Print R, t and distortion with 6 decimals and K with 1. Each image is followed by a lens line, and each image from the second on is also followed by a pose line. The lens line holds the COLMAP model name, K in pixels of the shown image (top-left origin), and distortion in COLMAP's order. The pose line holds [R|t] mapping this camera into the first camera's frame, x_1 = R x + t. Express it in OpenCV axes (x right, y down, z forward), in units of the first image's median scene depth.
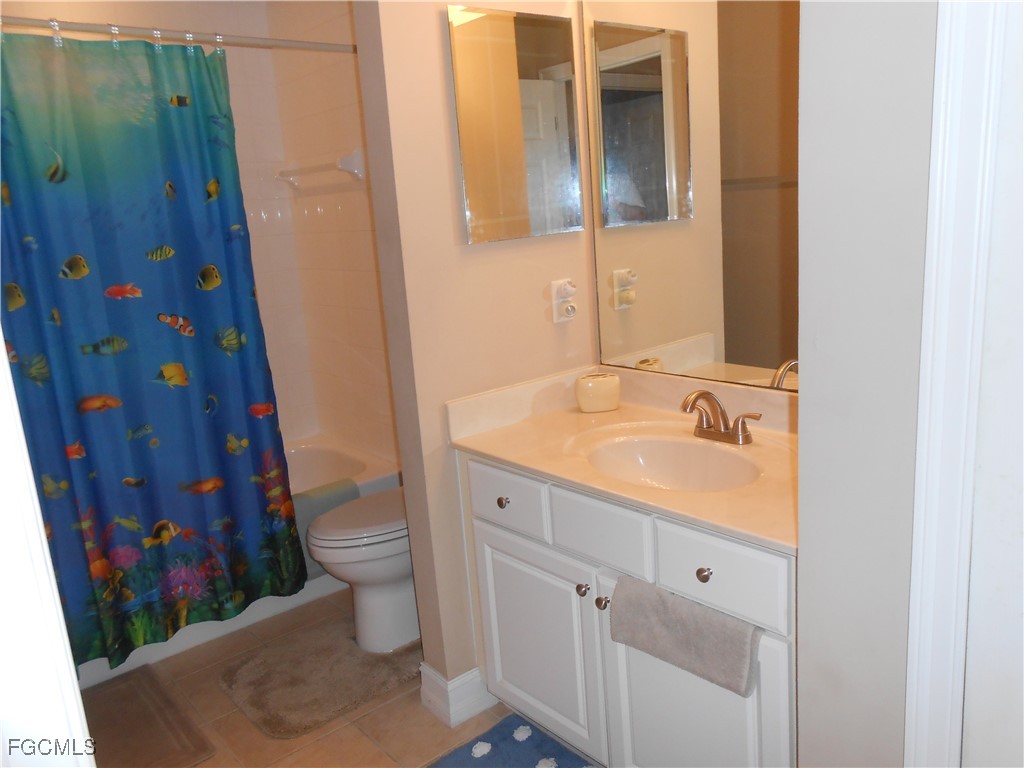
lens RADIAL K [[811.8, 0, 515.6], [0, 811.8, 388.6], [0, 0, 1]] dist [-0.017237, 0.048772]
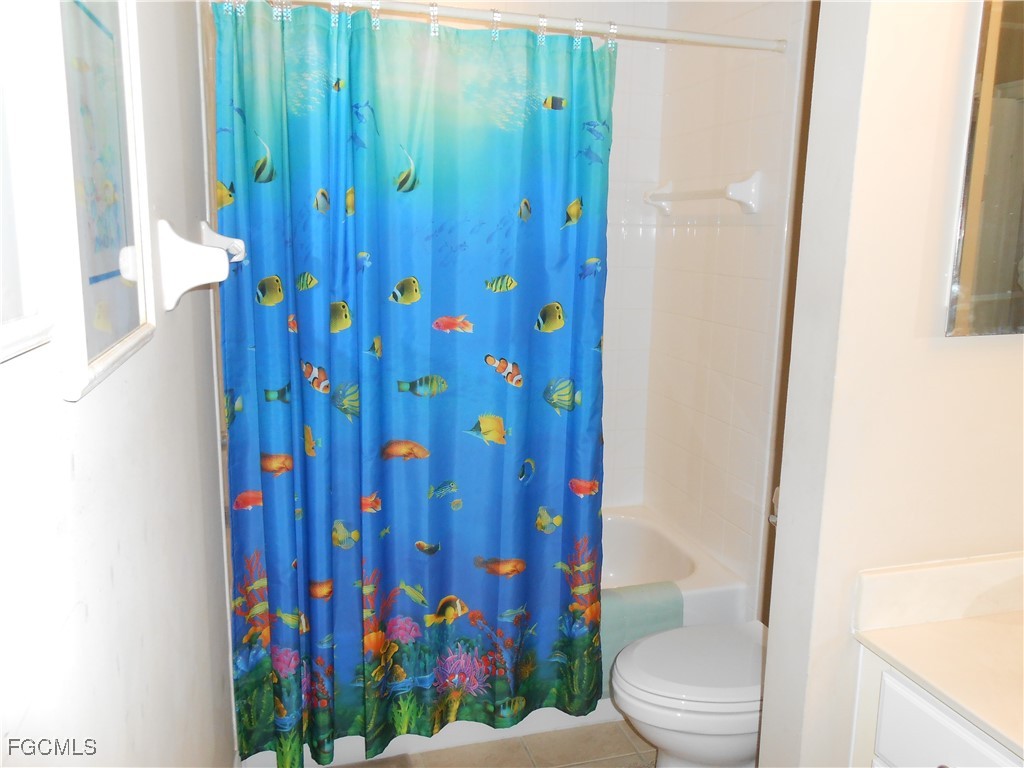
lens RADIAL K [[811.8, 0, 511.0], [0, 811.8, 381.2], [0, 0, 1]] dist [-0.017237, 0.048772]
pose [[0.910978, 0.156879, -0.381455, -0.096302], [-0.170067, 0.985432, -0.000875, -0.068568], [0.375761, 0.065671, 0.924387, 0.241420]]
